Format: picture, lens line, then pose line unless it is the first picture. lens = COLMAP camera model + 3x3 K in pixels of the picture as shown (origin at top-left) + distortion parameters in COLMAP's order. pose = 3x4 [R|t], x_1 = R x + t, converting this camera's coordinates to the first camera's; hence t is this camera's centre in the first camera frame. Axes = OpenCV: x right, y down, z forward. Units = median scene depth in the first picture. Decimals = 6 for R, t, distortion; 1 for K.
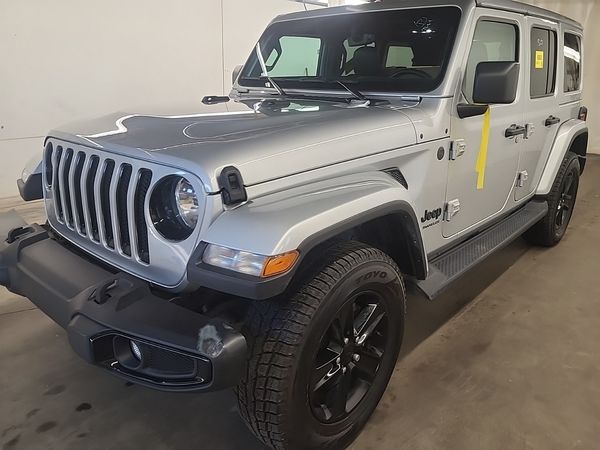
lens RADIAL K [[463.4, 0, 300.0], [0, 463.4, 225.0], [0, 0, 1]] dist [0.005092, -0.003684]
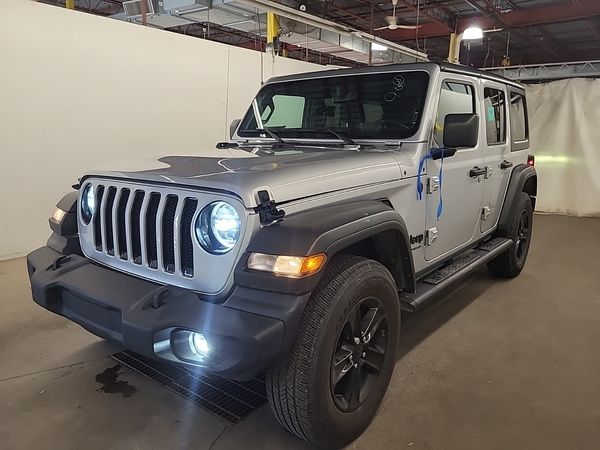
lens RADIAL K [[472.2, 0, 300.0], [0, 472.2, 225.0], [0, 0, 1]] dist [-0.006220, -0.000431]
pose [[0.996614, -0.021669, 0.079314, -0.105629], [0.031238, 0.992104, -0.121467, 0.079640], [-0.076056, 0.123534, 0.989422, -0.172568]]
